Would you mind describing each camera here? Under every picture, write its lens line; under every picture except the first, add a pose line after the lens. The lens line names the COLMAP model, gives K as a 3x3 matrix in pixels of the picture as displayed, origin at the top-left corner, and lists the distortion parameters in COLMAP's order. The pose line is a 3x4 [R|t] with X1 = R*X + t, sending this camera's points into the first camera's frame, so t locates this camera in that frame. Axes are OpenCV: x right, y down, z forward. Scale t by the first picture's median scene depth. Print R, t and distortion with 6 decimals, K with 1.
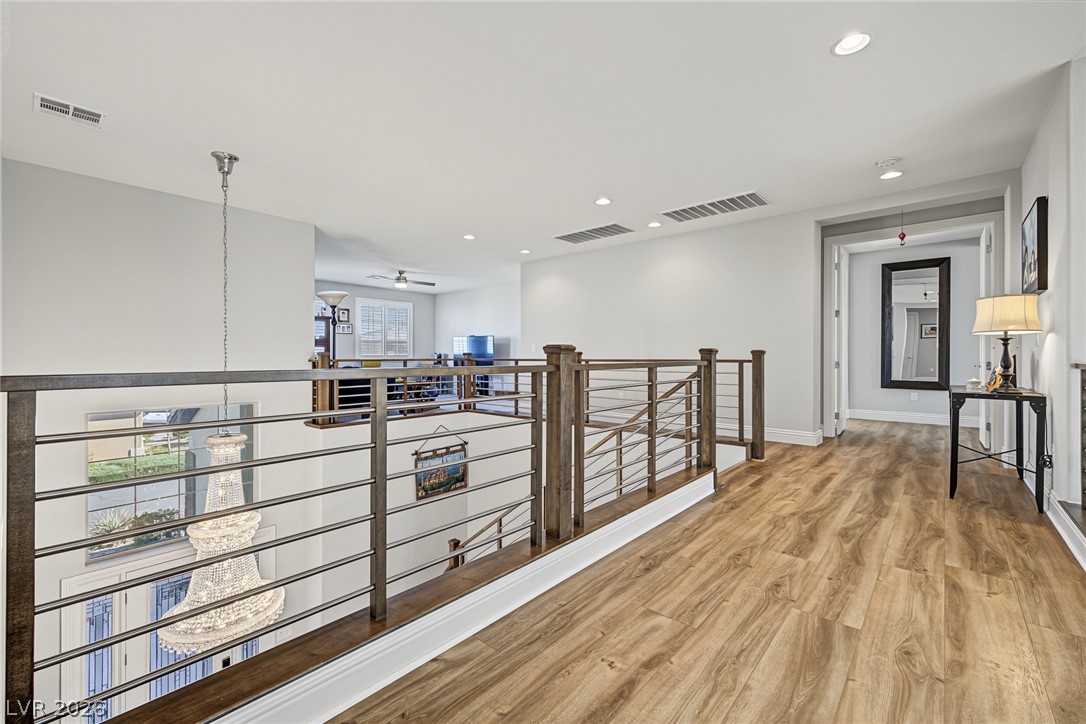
lens RADIAL K [[459.4, 0, 540.1], [0, 459.4, 355.8], [0, 0, 1]] dist [0.004196, 0.000612]
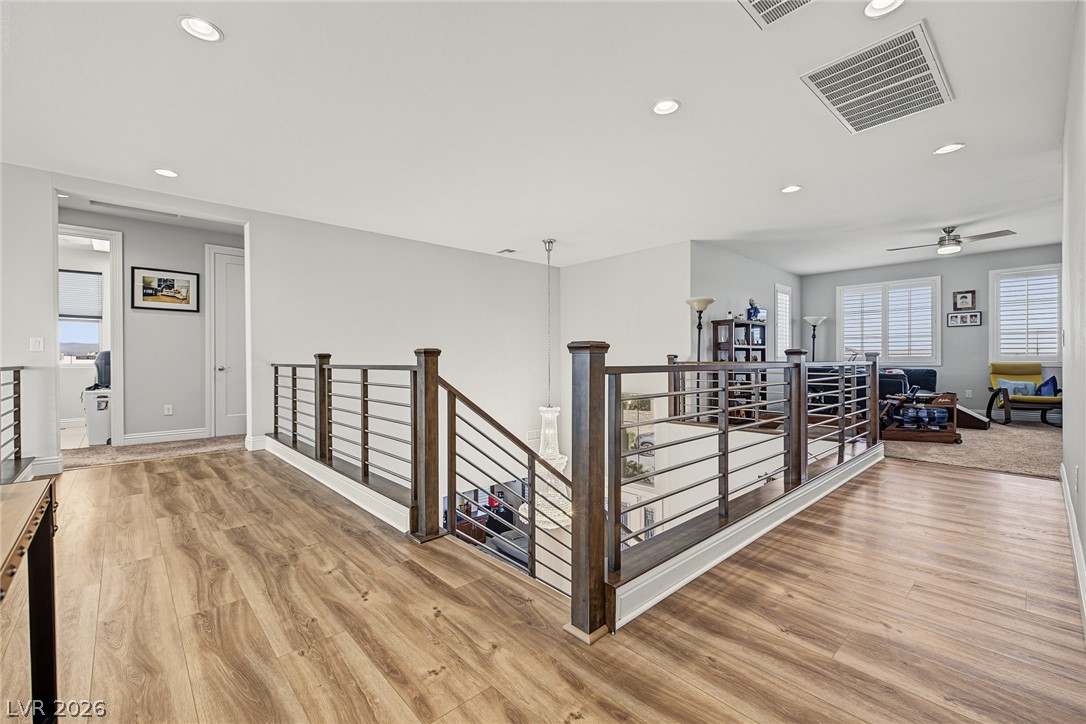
lens RADIAL K [[459.4, 0, 541.0], [0, 459.4, 363.6], [0, 0, 1]] dist [0.004196, 0.000612]
pose [[-0.110887, 0.009340, -0.993789, 1.395550], [0.004998, 0.999948, 0.008840, 0.002191], [0.993820, -0.003987, -0.110928, 1.631980]]
